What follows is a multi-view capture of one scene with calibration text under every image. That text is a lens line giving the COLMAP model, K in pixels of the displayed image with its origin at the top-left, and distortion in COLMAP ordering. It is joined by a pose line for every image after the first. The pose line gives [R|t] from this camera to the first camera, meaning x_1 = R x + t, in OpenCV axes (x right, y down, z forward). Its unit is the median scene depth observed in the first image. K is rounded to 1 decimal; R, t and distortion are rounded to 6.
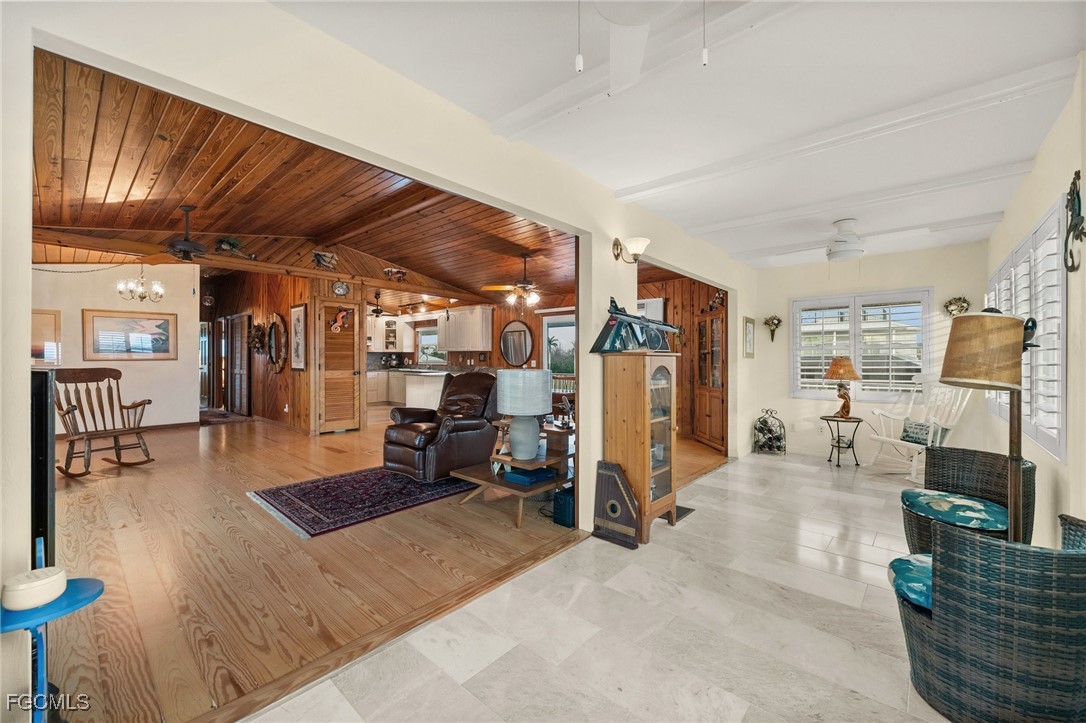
lens RADIAL K [[430.5, 0, 545.5], [0, 430.5, 350.9], [0, 0, 1]] dist [-0.001886, 0.000008]
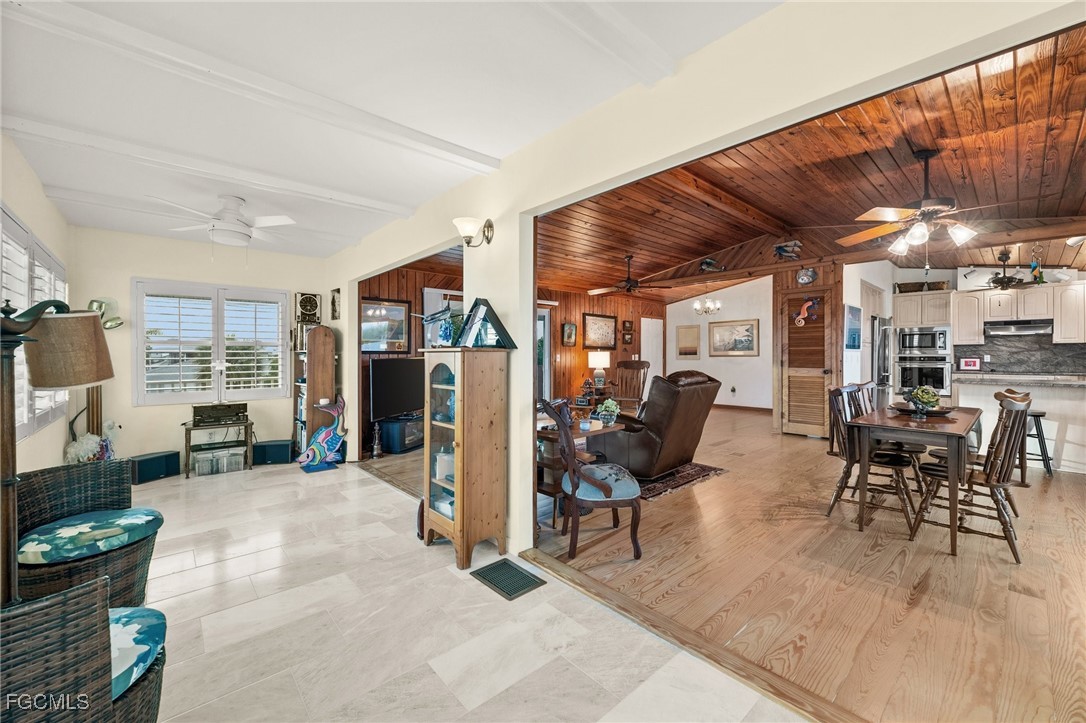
lens RADIAL K [[430.5, 0, 540.4], [0, 430.5, 353.5], [0, 0, 1]] dist [-0.001886, 0.000008]
pose [[-0.114559, -0.004998, -0.993404, 0.475561], [0.019508, 0.999783, -0.007280, 0.010772], [0.993225, -0.020213, -0.114437, 0.557090]]
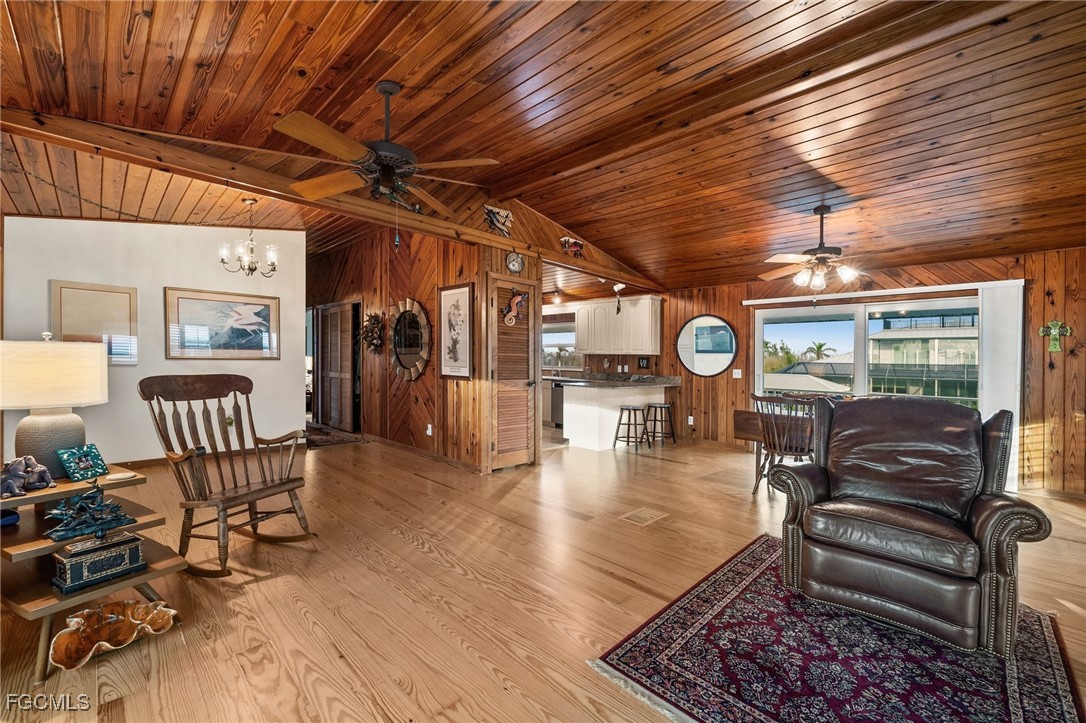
lens RADIAL K [[430.5, 0, 534.6], [0, 430.5, 362.2], [0, 0, 1]] dist [-0.001886, 0.000008]
pose [[0.998422, 0.019743, -0.052566, -0.407971], [-0.018689, 0.999616, 0.020465, 0.001678], [0.052950, -0.019450, 0.998408, 0.304119]]
